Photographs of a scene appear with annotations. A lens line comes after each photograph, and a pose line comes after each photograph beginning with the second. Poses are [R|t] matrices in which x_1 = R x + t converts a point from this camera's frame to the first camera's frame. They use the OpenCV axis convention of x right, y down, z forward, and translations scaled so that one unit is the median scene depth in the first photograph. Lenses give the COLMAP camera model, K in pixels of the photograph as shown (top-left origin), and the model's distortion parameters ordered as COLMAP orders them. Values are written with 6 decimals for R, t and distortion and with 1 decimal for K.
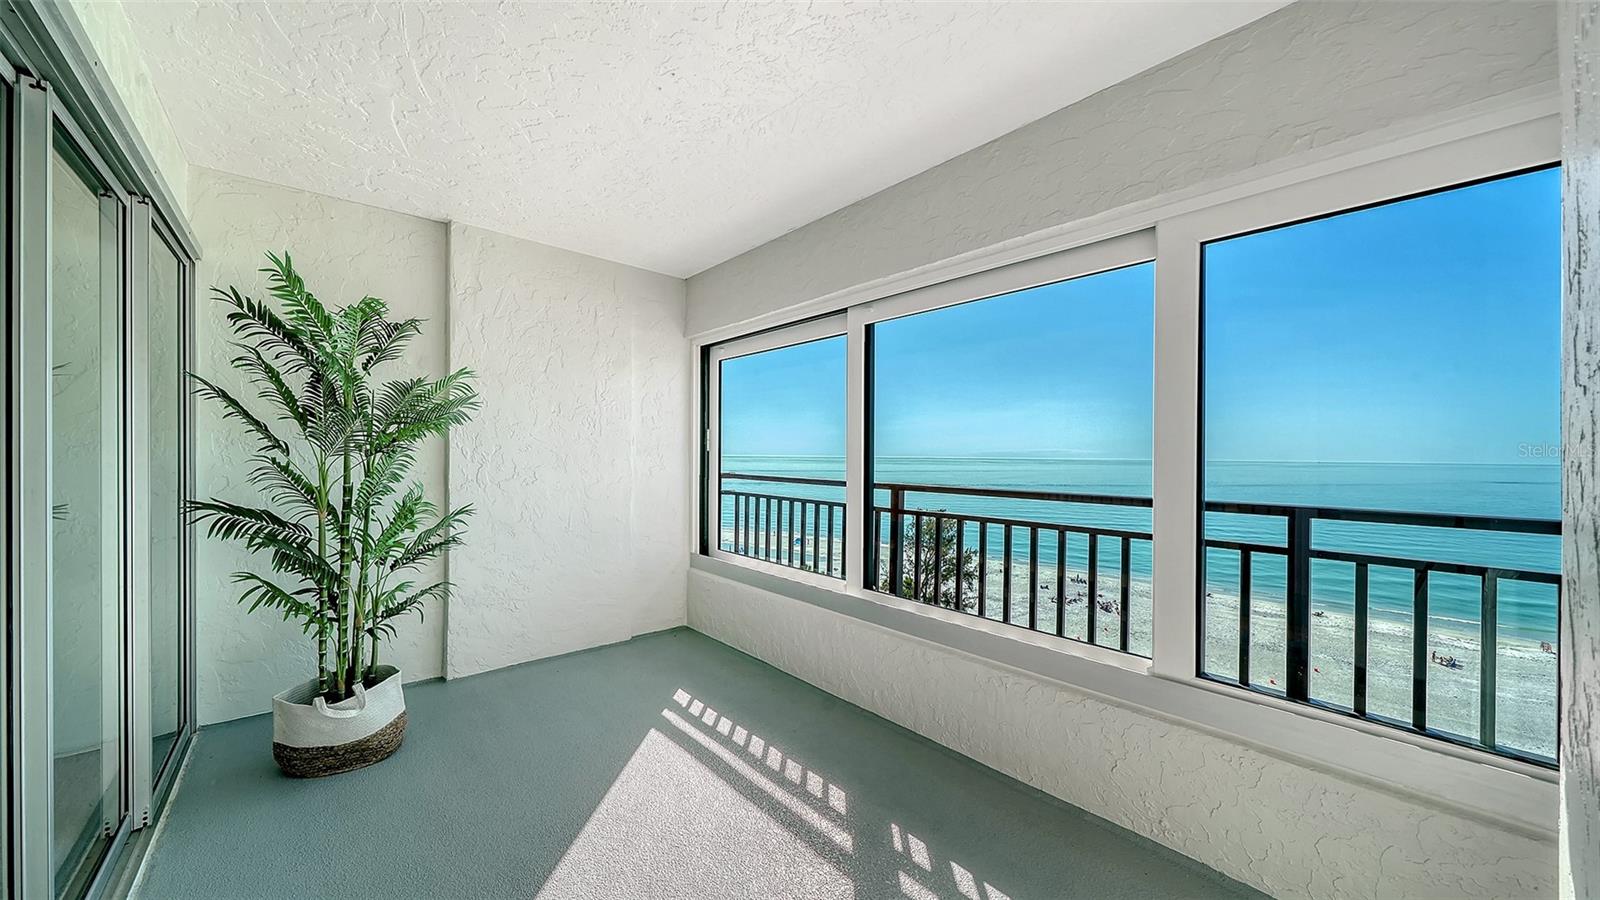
lens RADIAL K [[576.0, 0, 800.4], [0, 576.0, 447.6], [0, 0, 1]] dist [-0.008921, -0.000015]
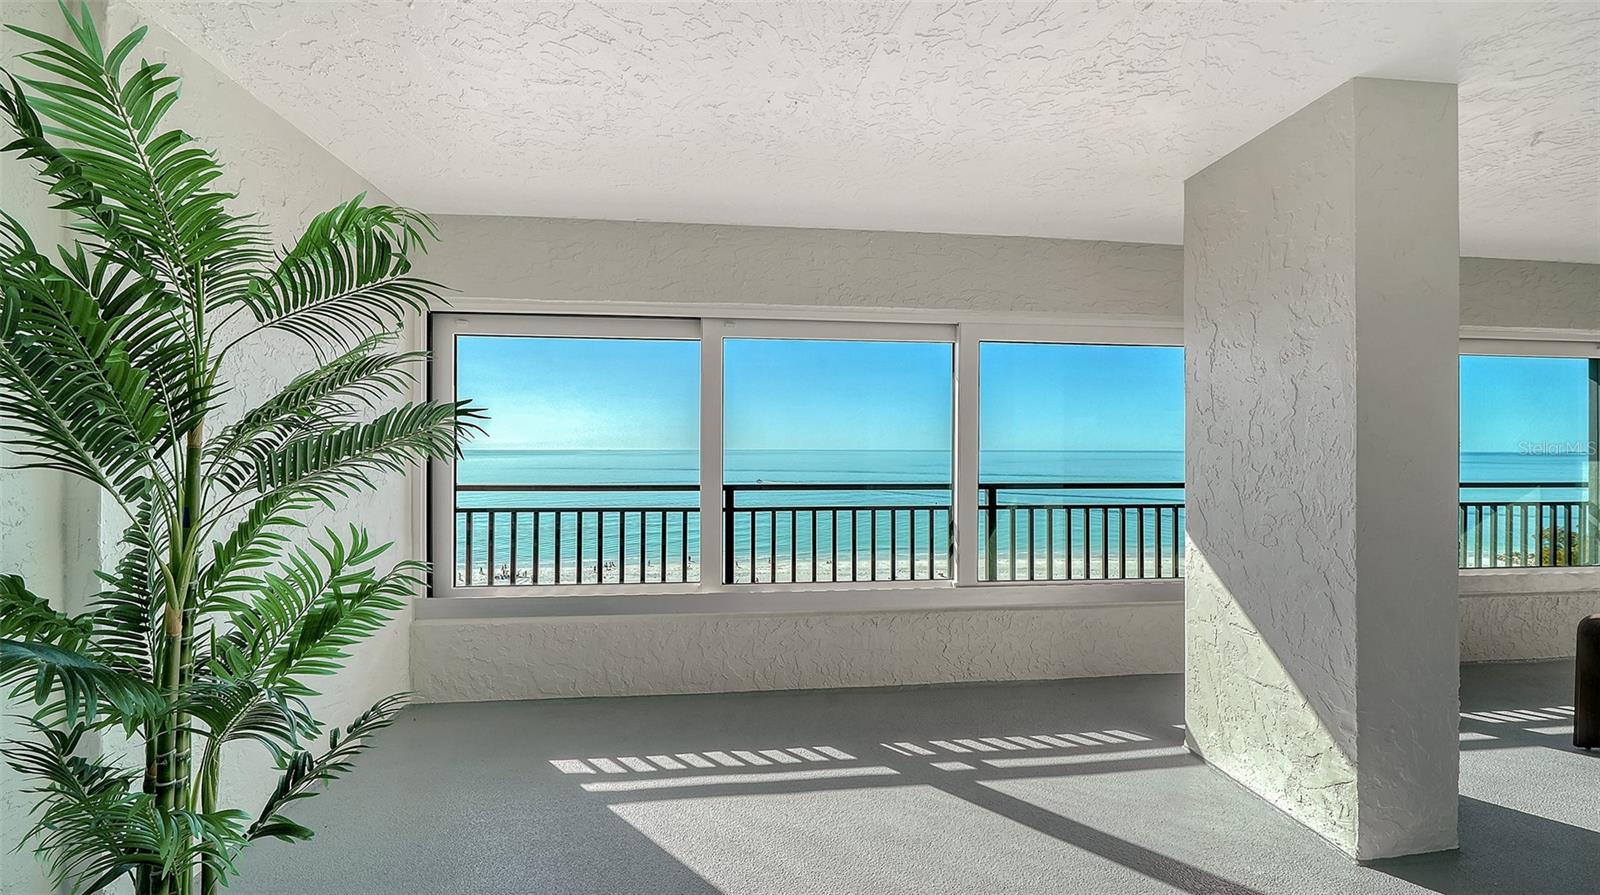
lens RADIAL K [[556.4, 0, 792.9], [0, 556.4, 440.2], [0, 0, 1]] dist [-0.002135, -0.000077]
pose [[0.566144, 0.005019, 0.824291, -0.525049], [-0.007988, 0.999968, -0.000602, -0.018774], [-0.824268, -0.006244, 0.566166, 0.239736]]
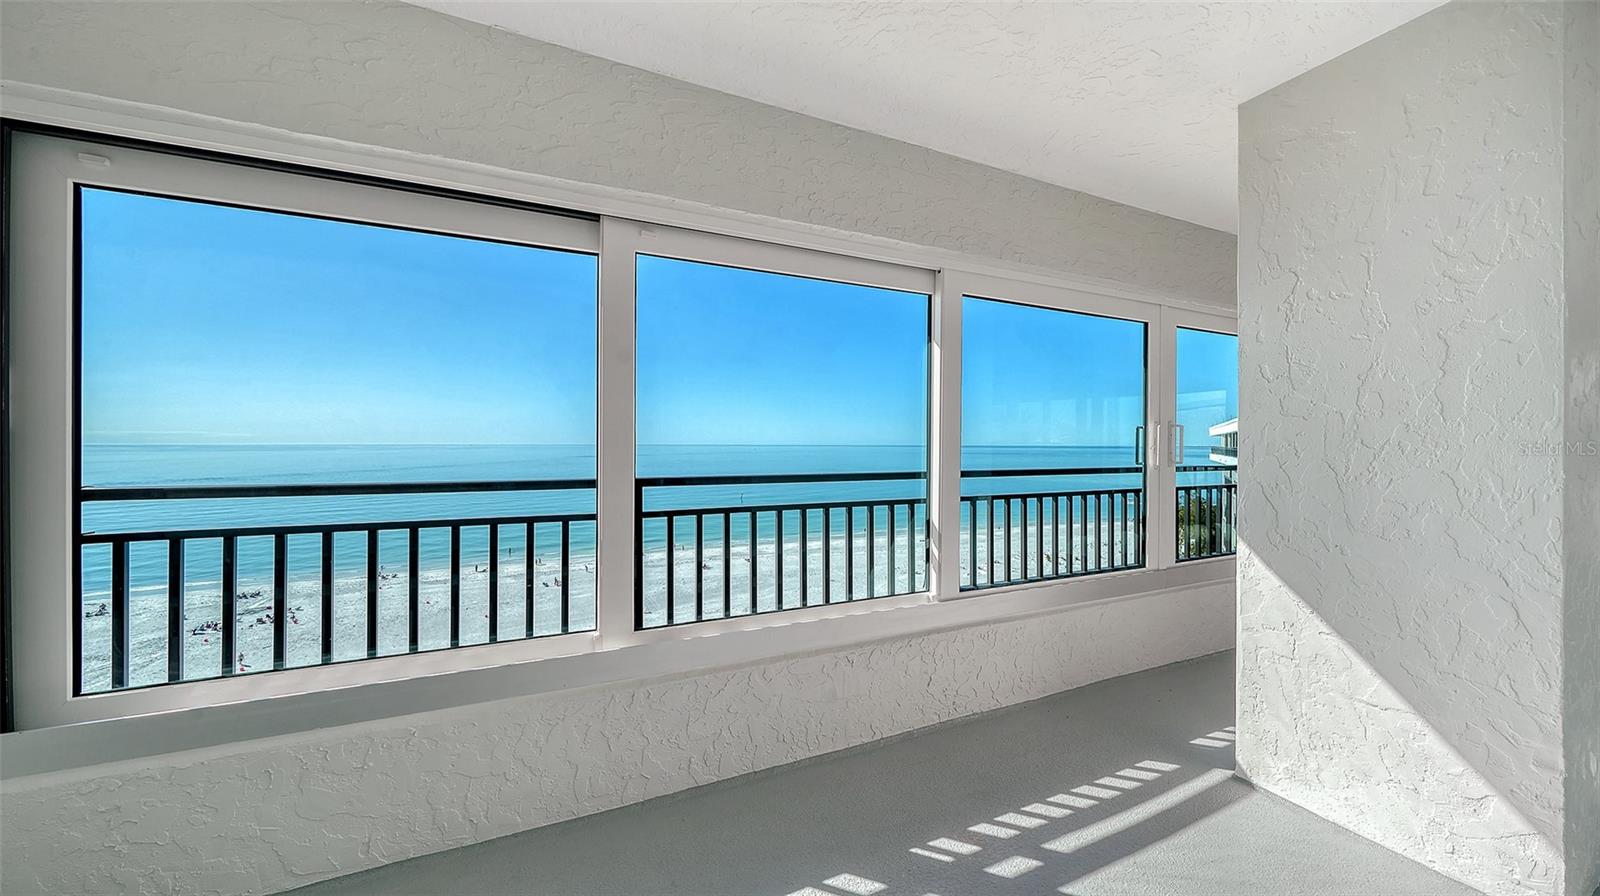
lens RADIAL K [[557.0, 0, 797.0], [0, 557.0, 437.9], [0, 0, 1]] dist [-0.007620, -0.000055]
pose [[0.270927, 0.001363, 0.962599, -0.379388], [-0.012661, 0.999918, 0.002148, 0.005644], [-0.962517, -0.012769, 0.270922, 0.494017]]
